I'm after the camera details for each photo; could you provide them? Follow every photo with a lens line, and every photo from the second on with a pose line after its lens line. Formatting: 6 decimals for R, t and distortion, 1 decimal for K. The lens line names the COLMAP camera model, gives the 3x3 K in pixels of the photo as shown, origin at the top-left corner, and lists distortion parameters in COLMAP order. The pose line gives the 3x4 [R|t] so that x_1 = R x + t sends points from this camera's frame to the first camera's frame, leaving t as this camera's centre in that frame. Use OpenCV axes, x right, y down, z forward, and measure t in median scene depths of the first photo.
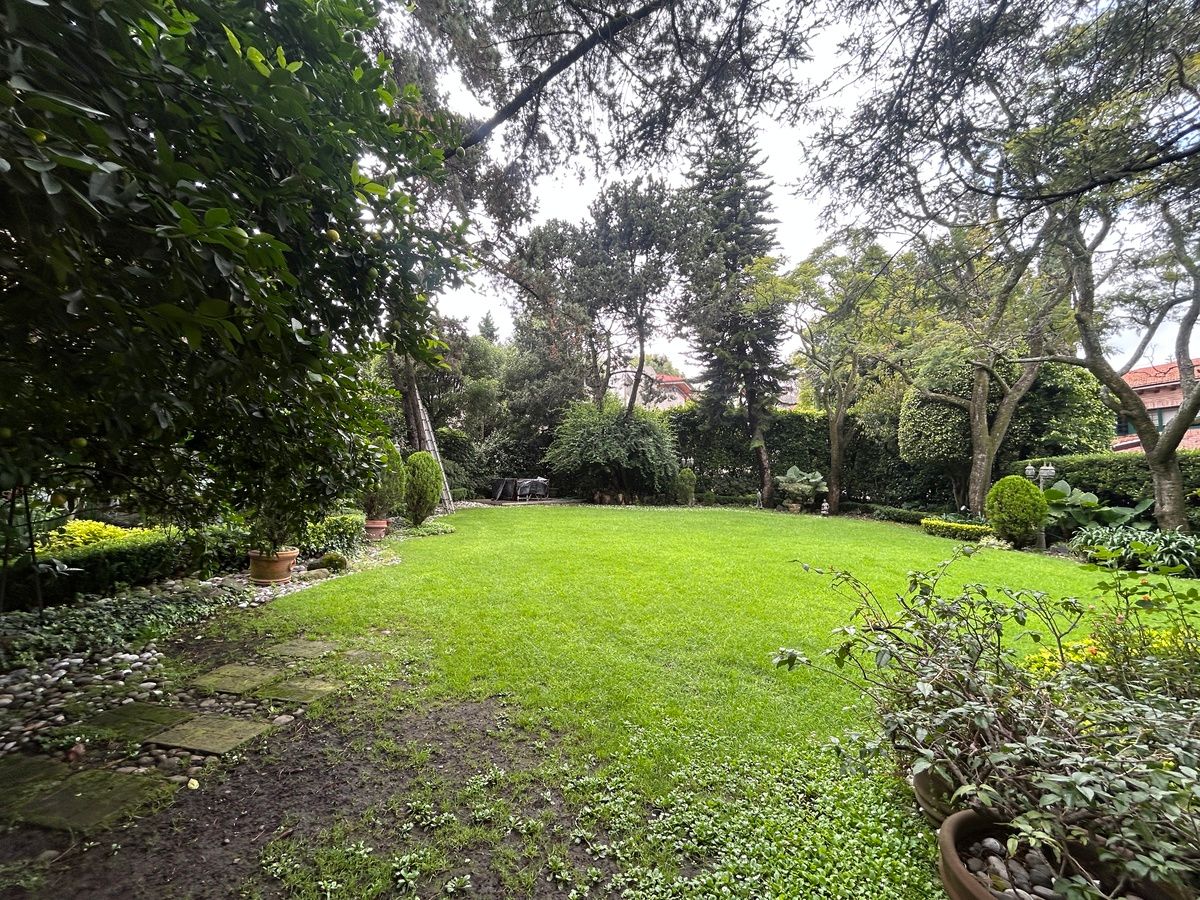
lens RADIAL K [[478.2, 0, 600.0], [0, 478.2, 450.0], [0, 0, 1]] dist [-0.002435, -0.000040]
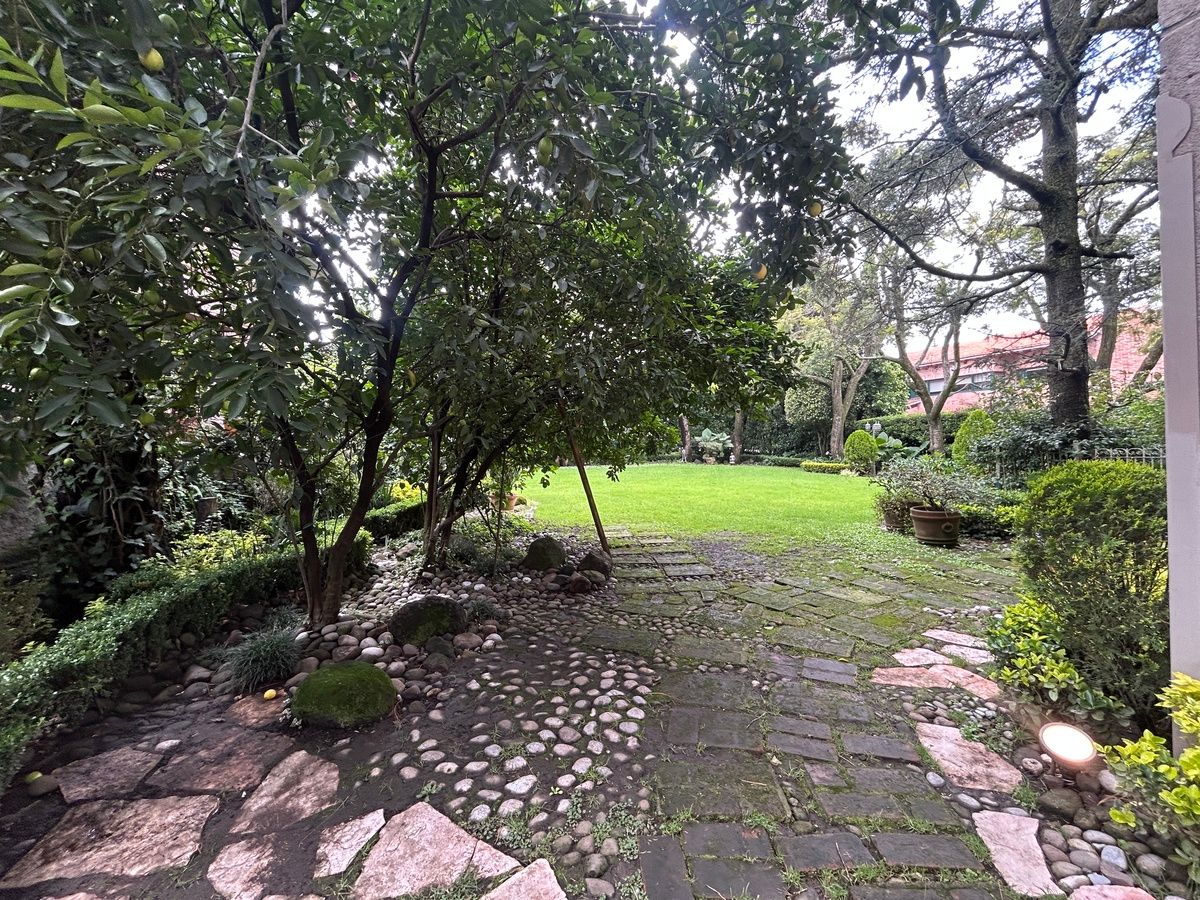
lens RADIAL K [[486.4, 0, 600.0], [0, 486.4, 450.0], [0, 0, 1]] dist [-0.000833, -0.000177]
pose [[0.960120, -0.048527, 0.275344, -0.248489], [0.029049, 0.996806, 0.074387, -0.015755], [-0.278075, -0.063422, 0.958463, -0.188853]]
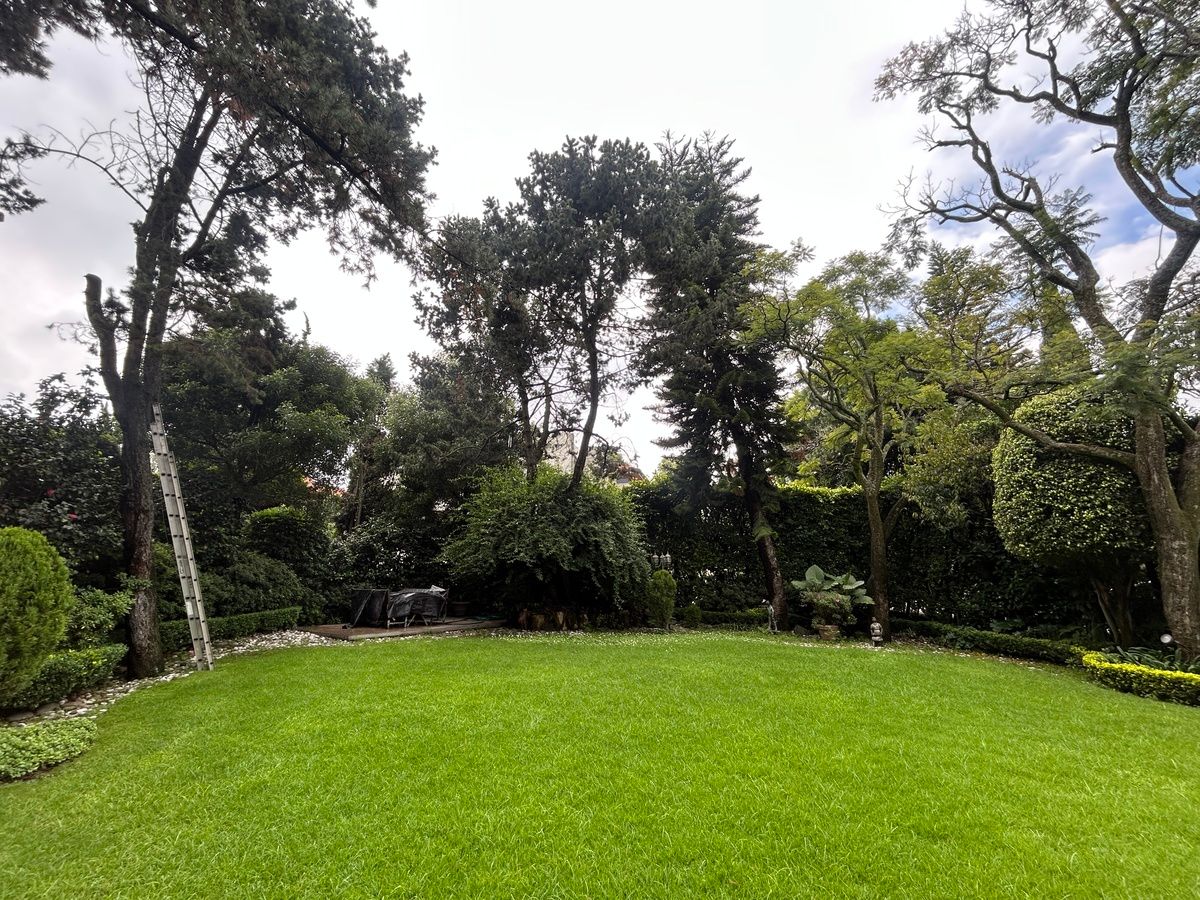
lens RADIAL K [[478.2, 0, 600.0], [0, 478.2, 450.0], [0, 0, 1]] dist [-0.002435, -0.000040]
pose [[0.994011, 0.018847, 0.107646, 0.024482], [0.003743, 0.978568, -0.205891, 0.012483], [-0.109220, 0.205061, 0.972636, 0.353829]]
